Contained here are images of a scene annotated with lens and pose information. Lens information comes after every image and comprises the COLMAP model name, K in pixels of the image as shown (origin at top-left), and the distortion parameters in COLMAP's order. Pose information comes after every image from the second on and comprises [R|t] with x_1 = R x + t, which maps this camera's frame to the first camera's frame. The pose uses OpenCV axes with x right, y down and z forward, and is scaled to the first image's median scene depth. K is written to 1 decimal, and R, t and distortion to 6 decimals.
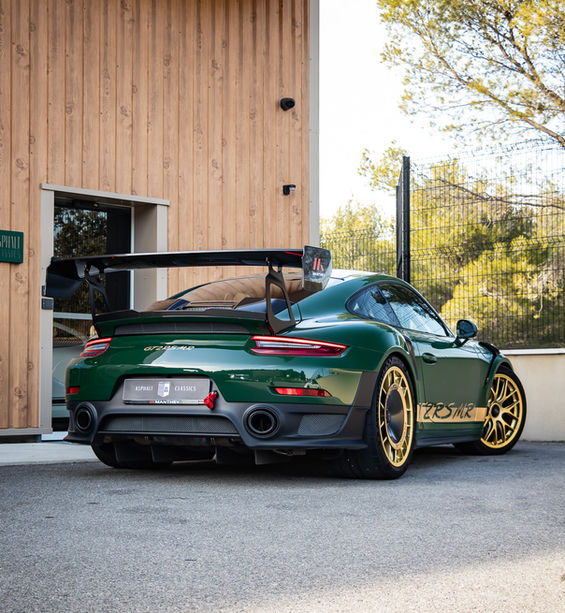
lens RADIAL K [[1238.3, 0, 279.8], [0, 1238.3, 305.0], [0, 0, 1]] dist [0.036537, 0.000000]
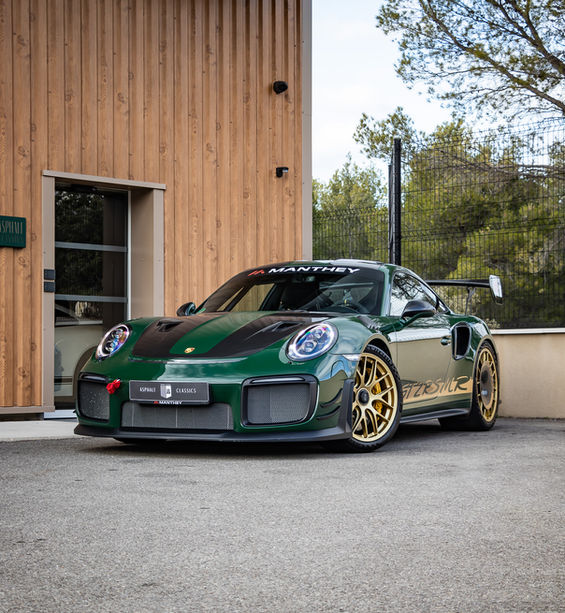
lens RADIAL K [[1355.0, 0, 282.3], [0, 1355.0, 304.3], [0, 0, 1]] dist [0.088219, 0.000000]
pose [[0.999968, -0.001861, 0.007813, -0.001500], [0.001685, 0.999747, 0.022438, -0.010328], [-0.007853, -0.022424, 0.999718, -0.124396]]
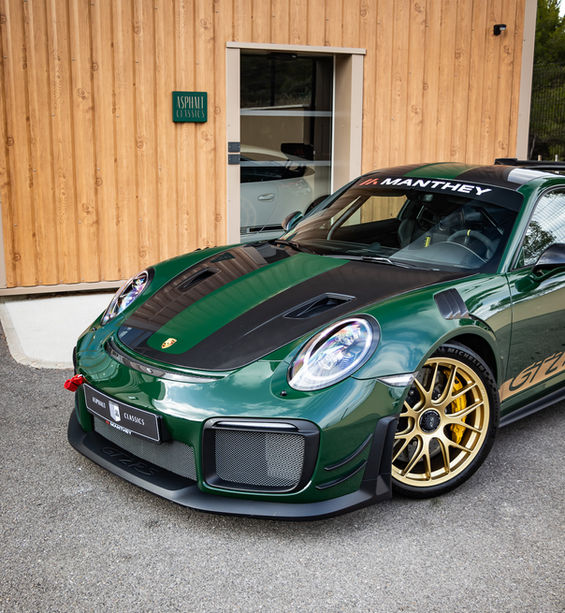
lens RADIAL K [[805.6, 0, 281.7], [0, 805.6, 303.8], [0, 0, 1]] dist [-0.074835, 0.000000]
pose [[0.932820, 0.084232, -0.350359, 0.094091], [0.015800, 0.961800, 0.273298, -0.063149], [0.359996, -0.260474, 0.895855, 0.330442]]
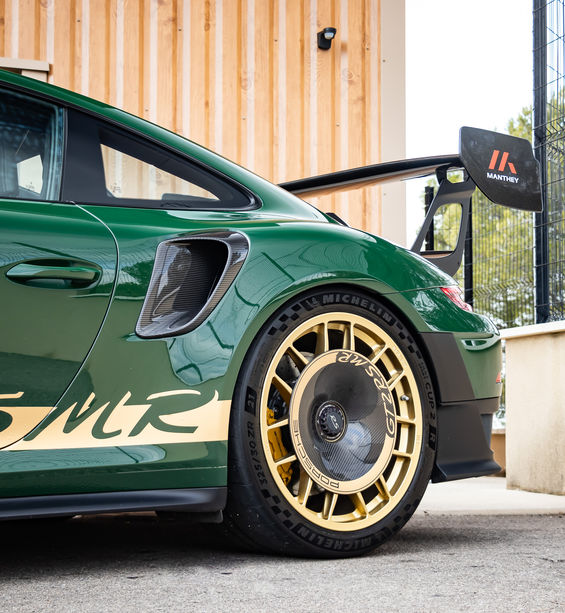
lens RADIAL K [[1355.0, 0, 286.6], [0, 1355.0, 309.1], [0, 0, 1]] dist [0.088219, 0.000000]
pose [[0.904813, -0.041889, -0.423744, 0.259053], [0.029704, 0.998934, -0.035321, 0.049212], [0.424772, 0.019372, 0.905093, 0.497126]]
